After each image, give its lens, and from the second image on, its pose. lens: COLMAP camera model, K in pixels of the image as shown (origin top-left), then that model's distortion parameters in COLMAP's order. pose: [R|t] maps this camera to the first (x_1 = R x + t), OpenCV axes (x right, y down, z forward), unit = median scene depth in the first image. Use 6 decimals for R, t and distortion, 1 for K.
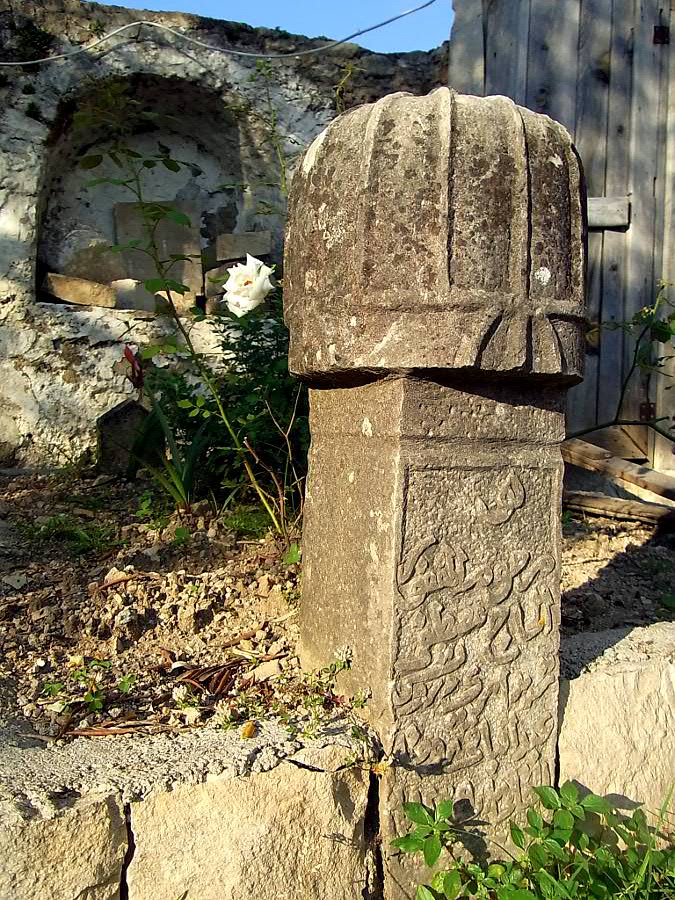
lens RADIAL K [[822.0, 0, 336.8], [0, 822.0, 448.9], [0, 0, 1]] dist [0.021048, -0.003086]
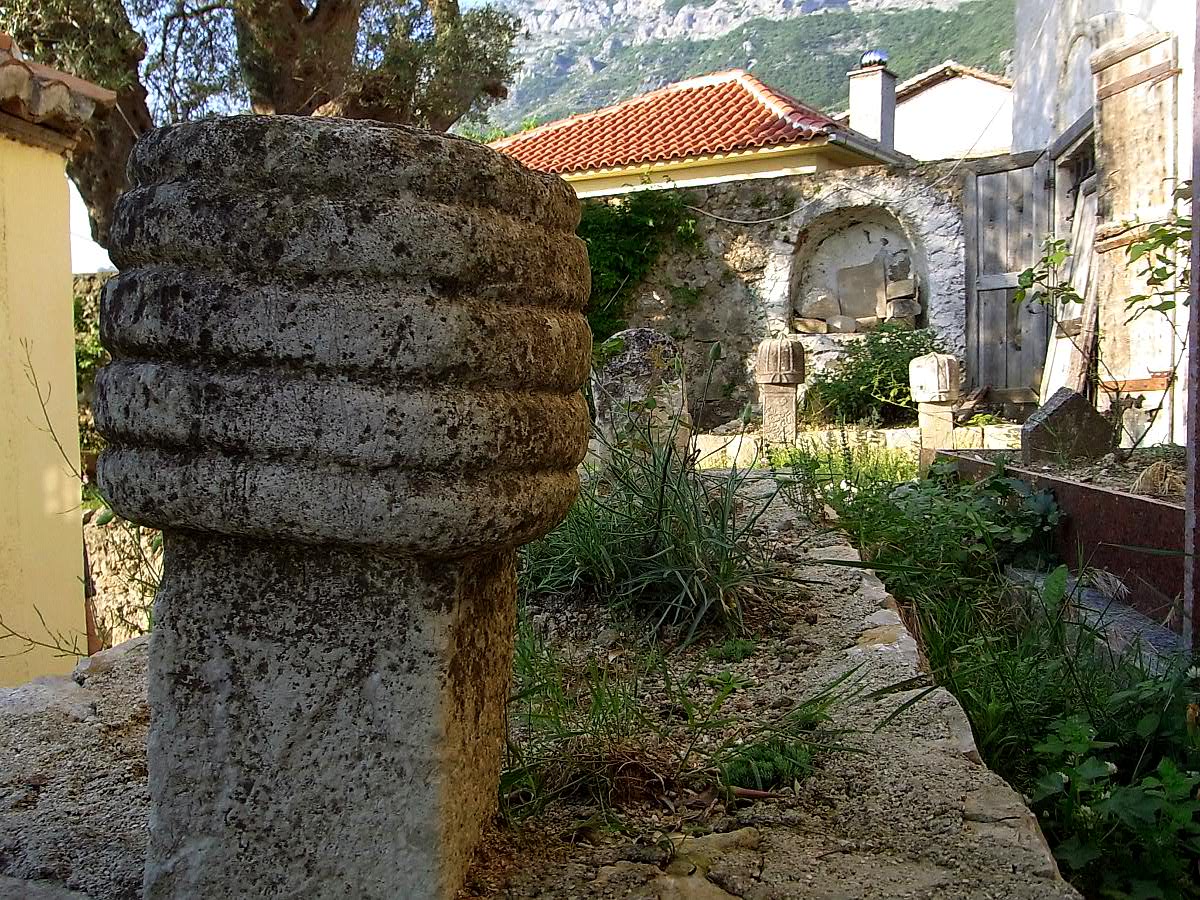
lens RADIAL K [[1096.0, 0, 600.0], [0, 1096.0, 448.7], [0, 0, 1]] dist [0.021048, -0.003086]
pose [[0.788332, -0.017990, -0.614987, 0.906111], [0.028058, 0.999584, 0.006726, 0.068768], [0.614610, -0.022557, 0.788508, -1.390641]]
